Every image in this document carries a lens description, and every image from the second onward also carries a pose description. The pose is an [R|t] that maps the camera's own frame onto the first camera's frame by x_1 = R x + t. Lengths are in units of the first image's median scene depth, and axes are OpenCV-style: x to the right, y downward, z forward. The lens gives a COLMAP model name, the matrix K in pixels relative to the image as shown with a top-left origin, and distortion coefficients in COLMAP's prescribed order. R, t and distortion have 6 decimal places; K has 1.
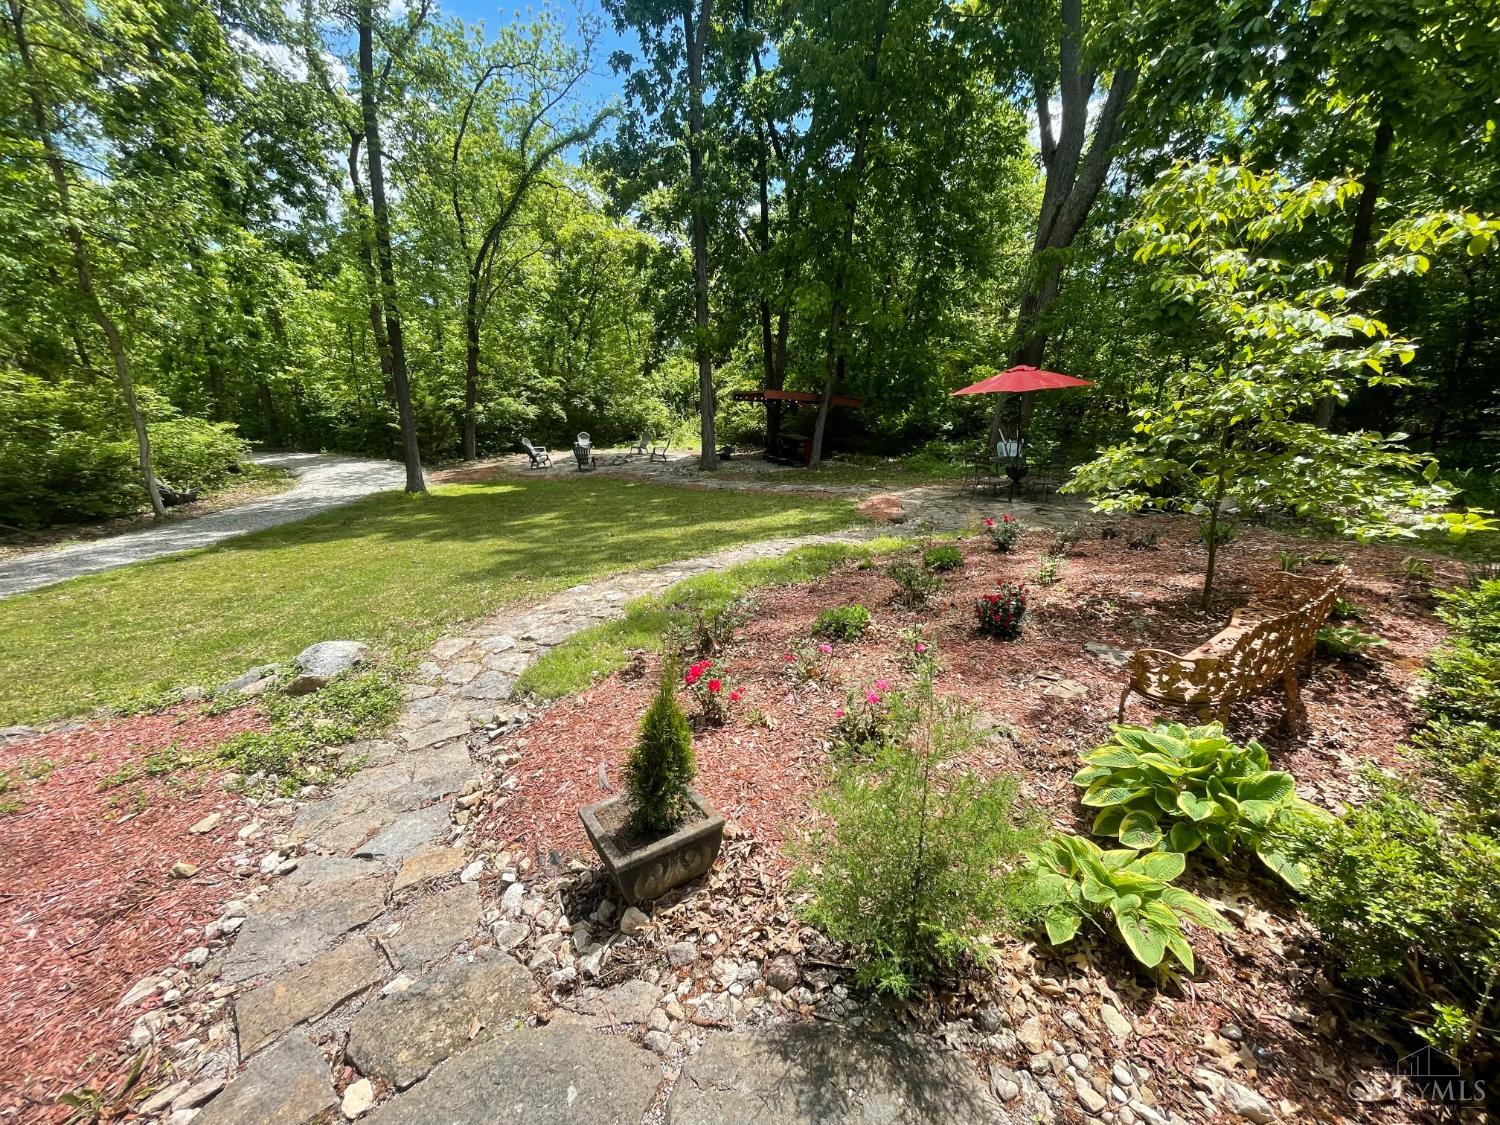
lens RADIAL K [[603.1, 0, 750.0], [0, 603.1, 562.5], [0, 0, 1]] dist [-0.002235, -0.000518]
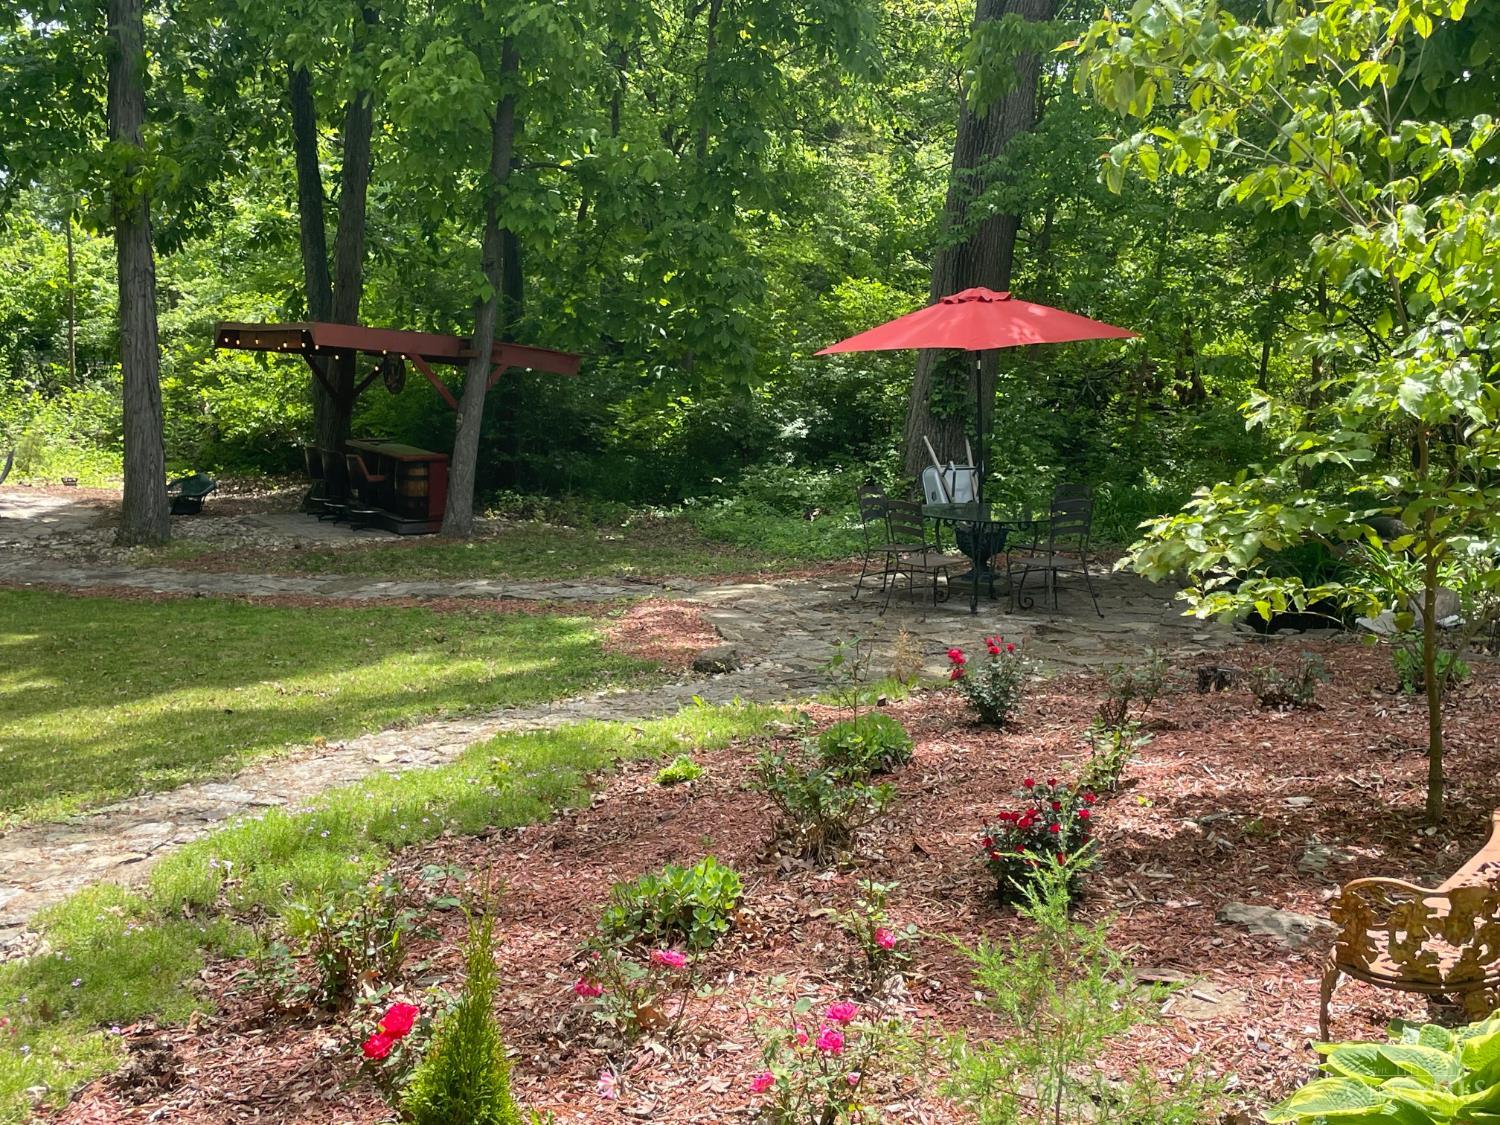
lens RADIAL K [[1678.9, 0, 750.0], [0, 1678.9, 562.5], [0, 0, 1]] dist [0.158137, -0.242596]
pose [[0.957772, -0.011363, 0.287306, -0.024577], [0.051313, 0.989933, -0.131906, 0.004668], [-0.282914, 0.141078, 0.948713, -0.025474]]
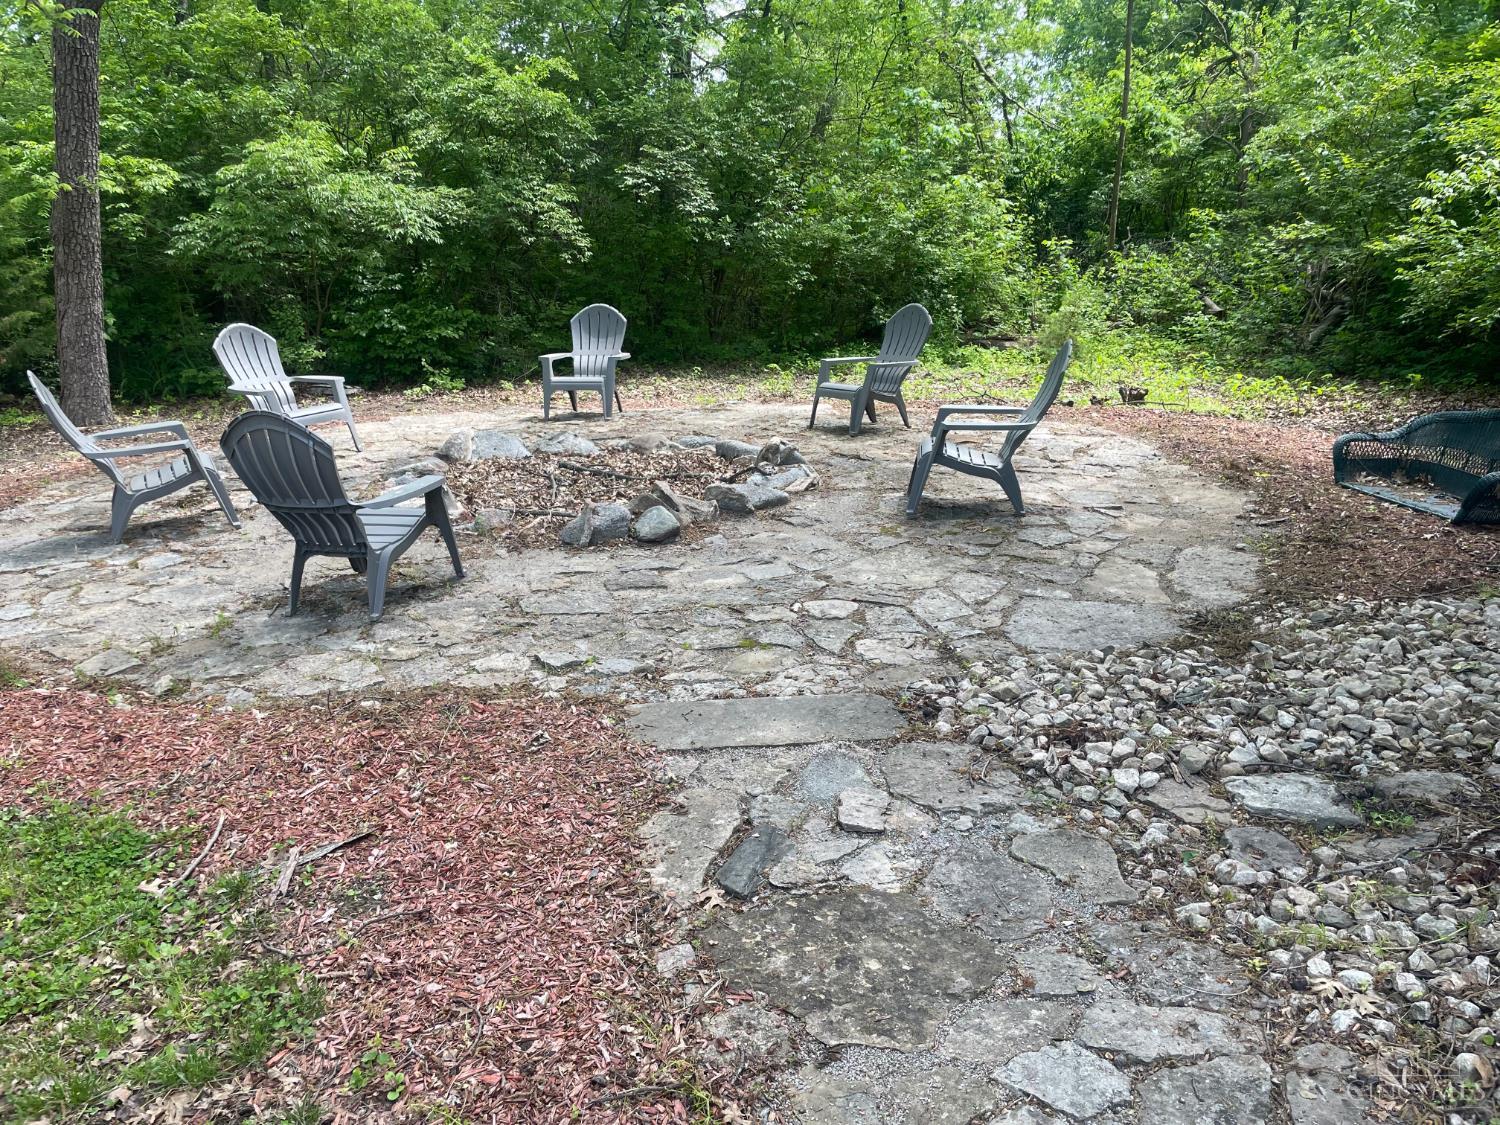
lens RADIAL K [[1135.4, 0, 745.0], [0, 1135.4, 556.8], [0, 0, 1]] dist [0.064226, -0.005925]
pose [[0.945363, 0.085942, -0.314487, -0.186569], [-0.086898, 0.996156, 0.011009, -0.251245], [0.314225, 0.016920, 0.949198, 1.169028]]
